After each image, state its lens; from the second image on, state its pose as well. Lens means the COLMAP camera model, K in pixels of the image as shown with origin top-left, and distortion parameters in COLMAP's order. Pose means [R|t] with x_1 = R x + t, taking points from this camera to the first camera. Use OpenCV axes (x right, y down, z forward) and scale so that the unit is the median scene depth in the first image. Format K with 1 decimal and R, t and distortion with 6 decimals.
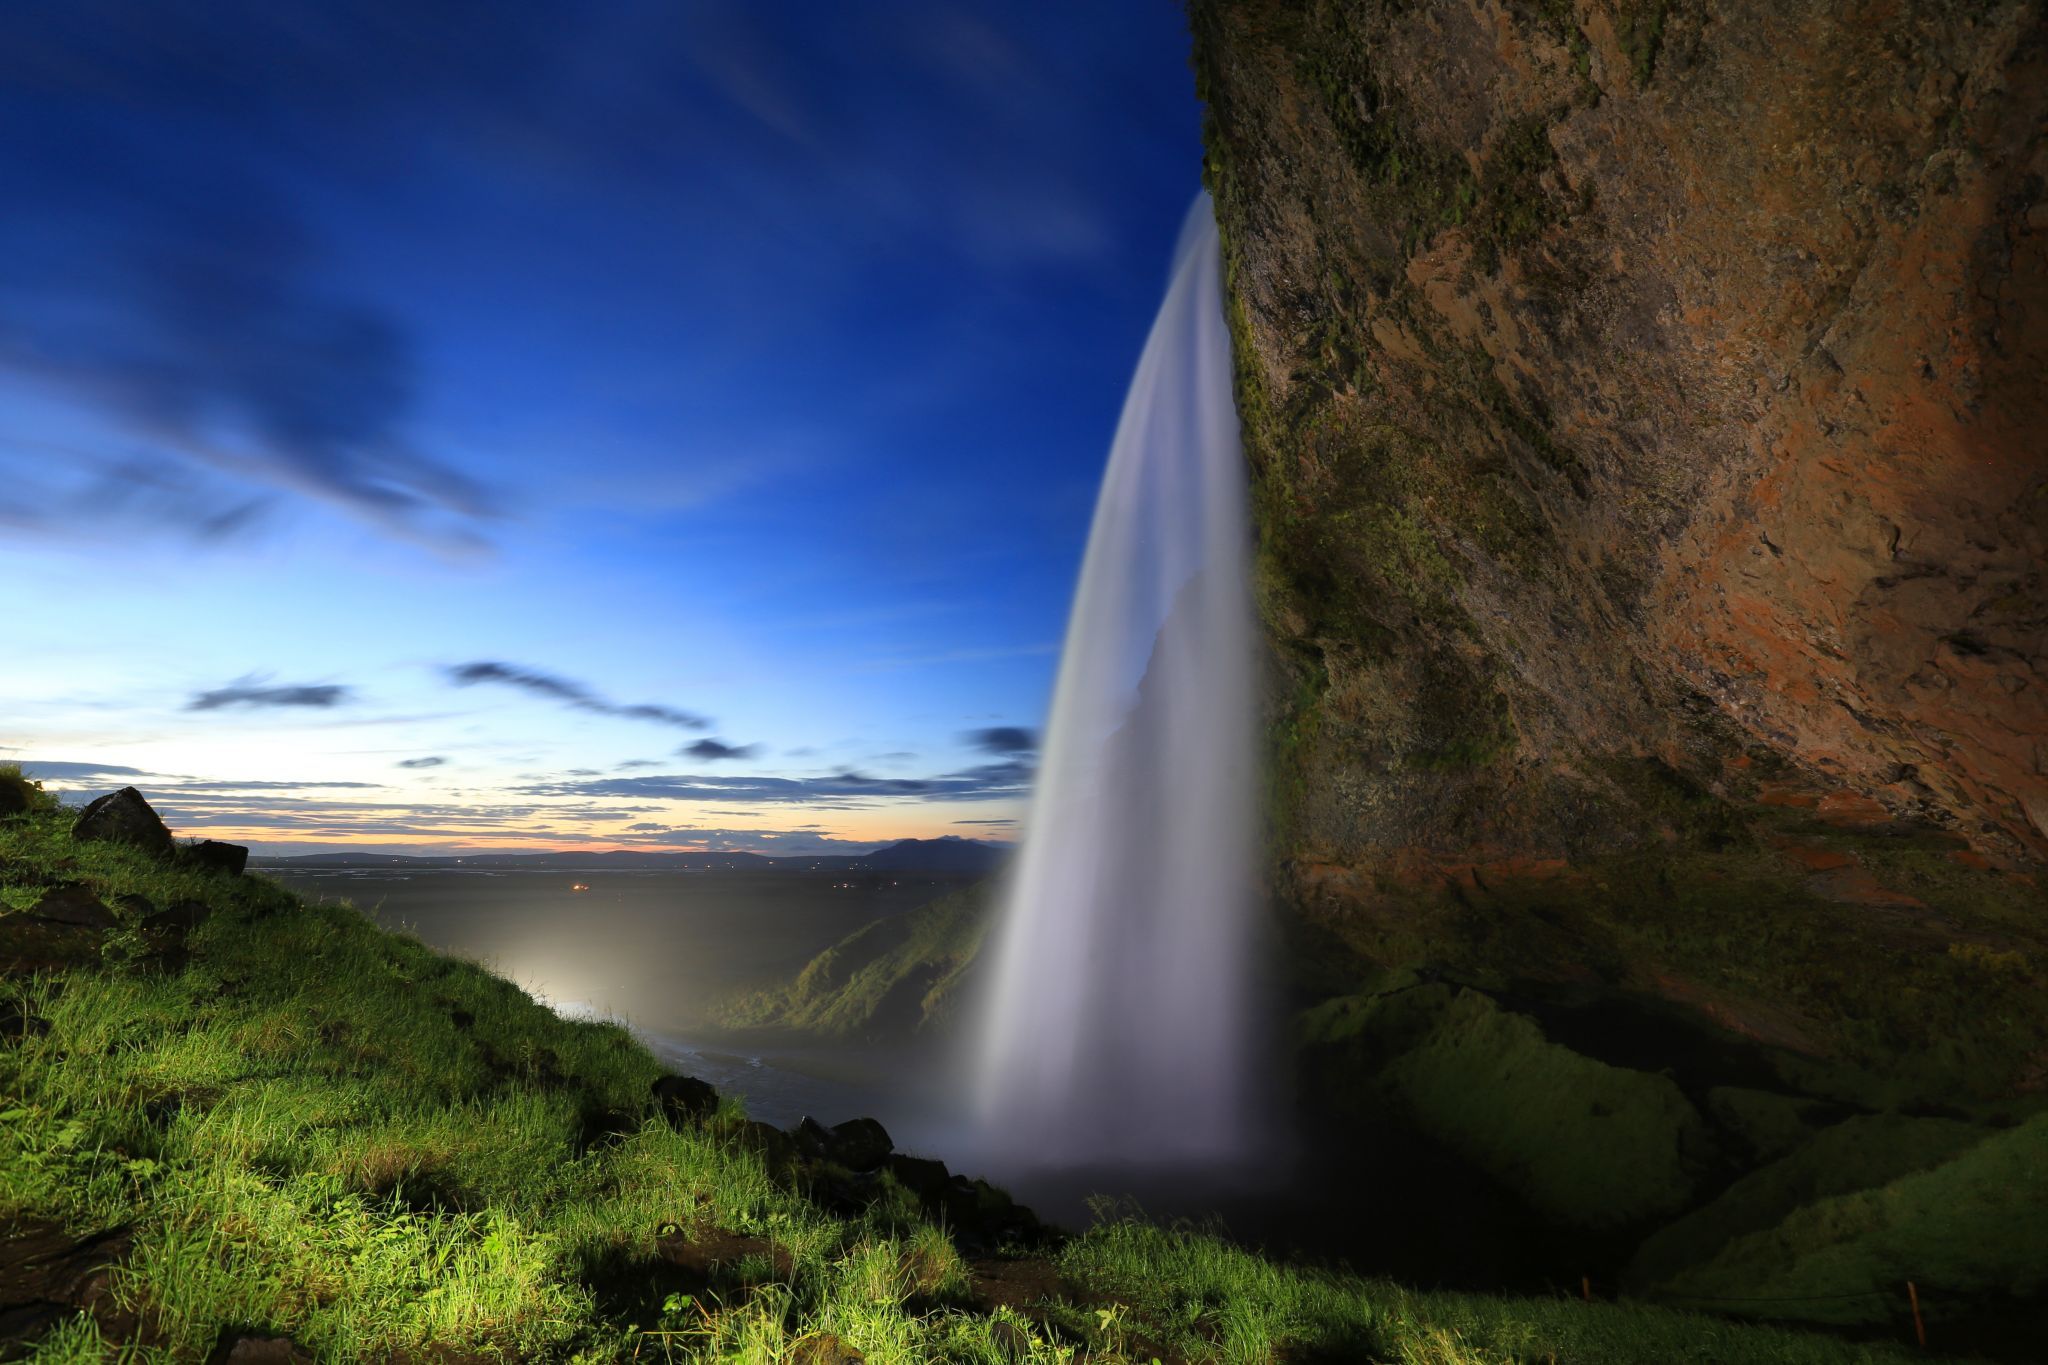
lens RADIAL K [[859.9, 0, 1043.2], [0, 859.9, 720.3], [0, 0, 1]] dist [-0.009245, 0.000132]
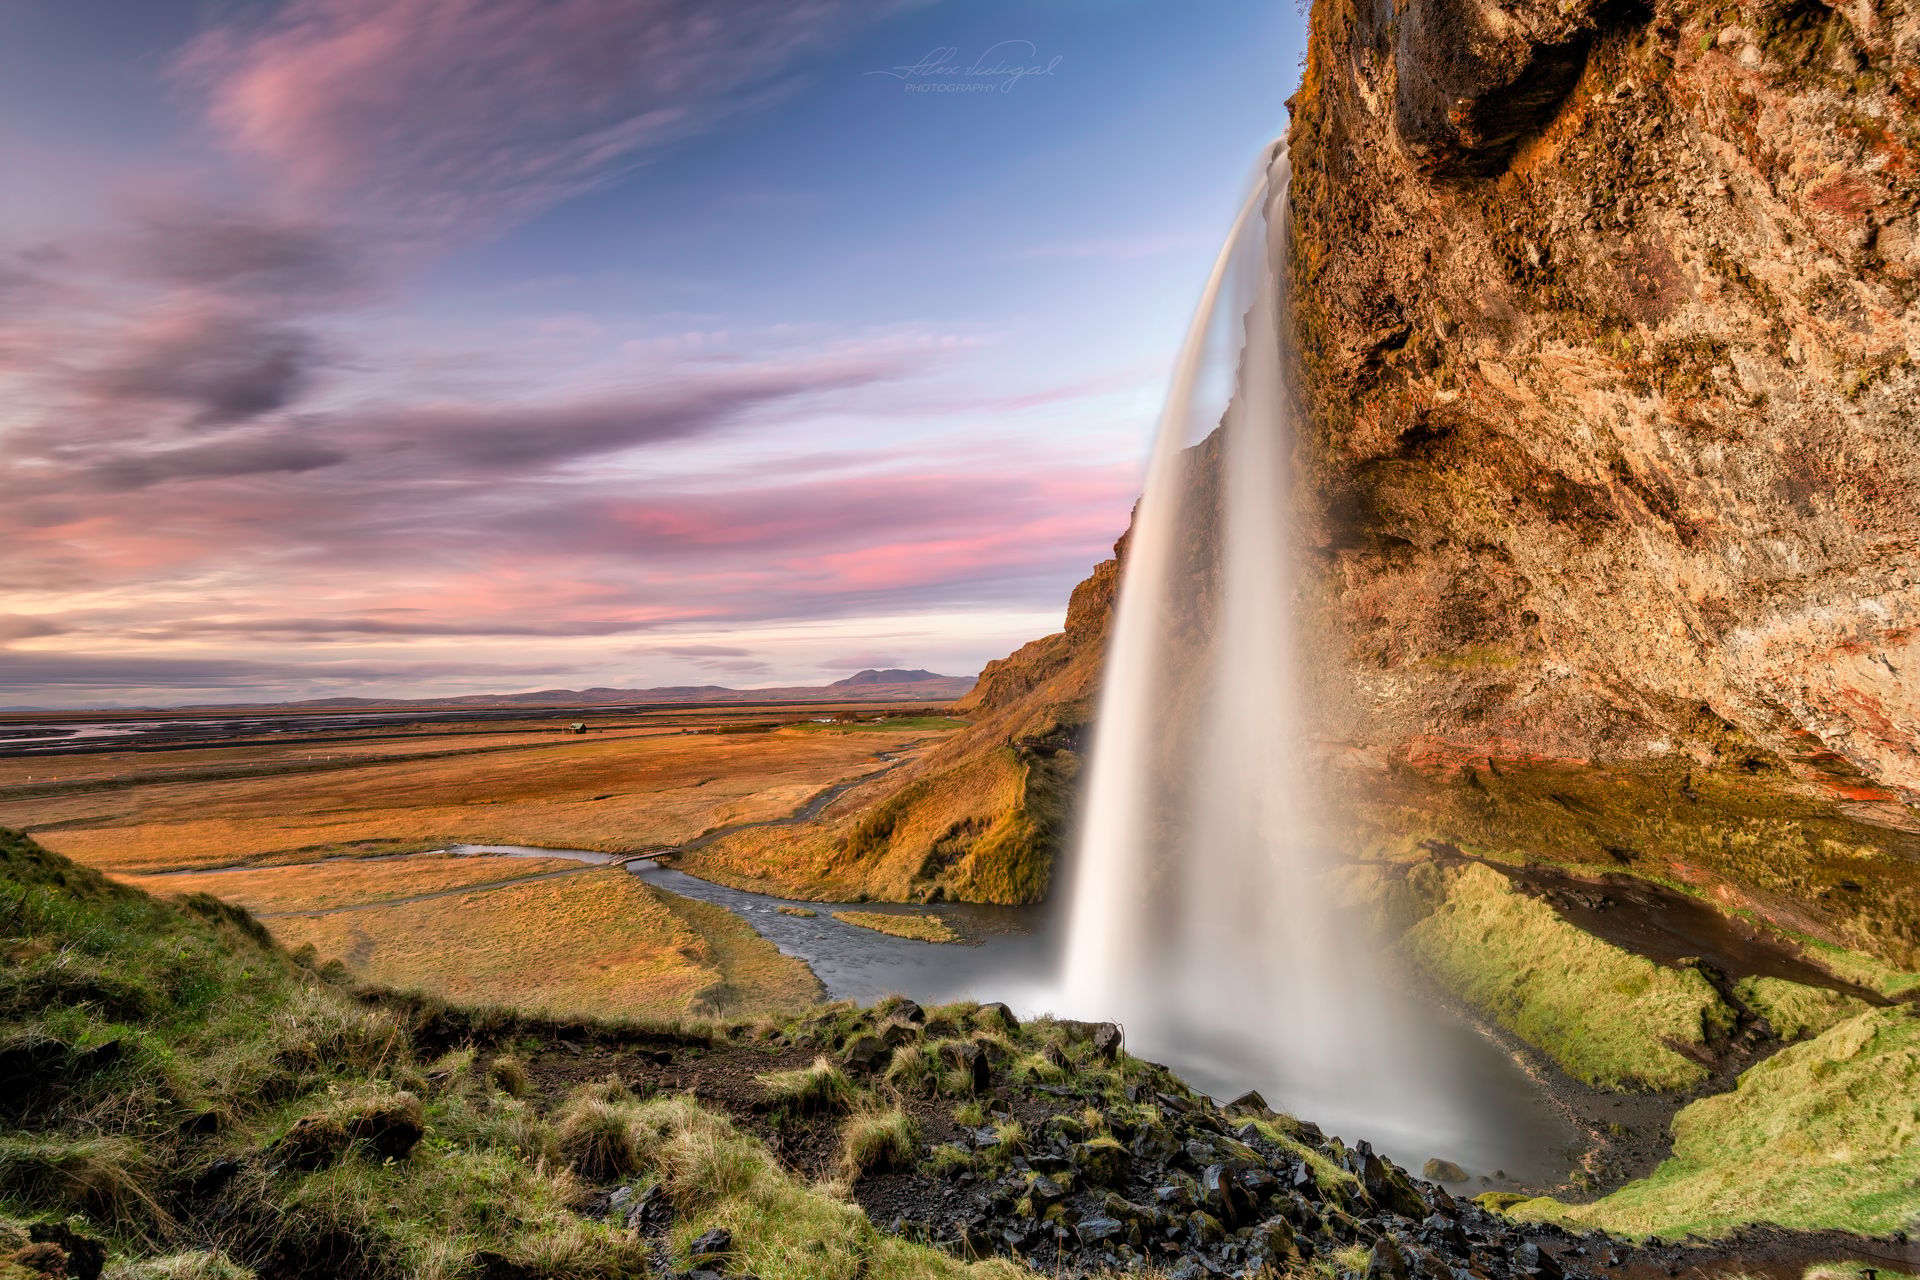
lens RADIAL K [[807.4, 0, 952.9], [0, 807.4, 624.1], [0, 0, 1]] dist [0.045041, -0.023134]
pose [[0.997931, -0.015737, -0.062335, -0.169237], [0.020509, 0.996846, 0.076664, -0.133798], [0.060932, -0.077784, 0.995106, -0.114277]]
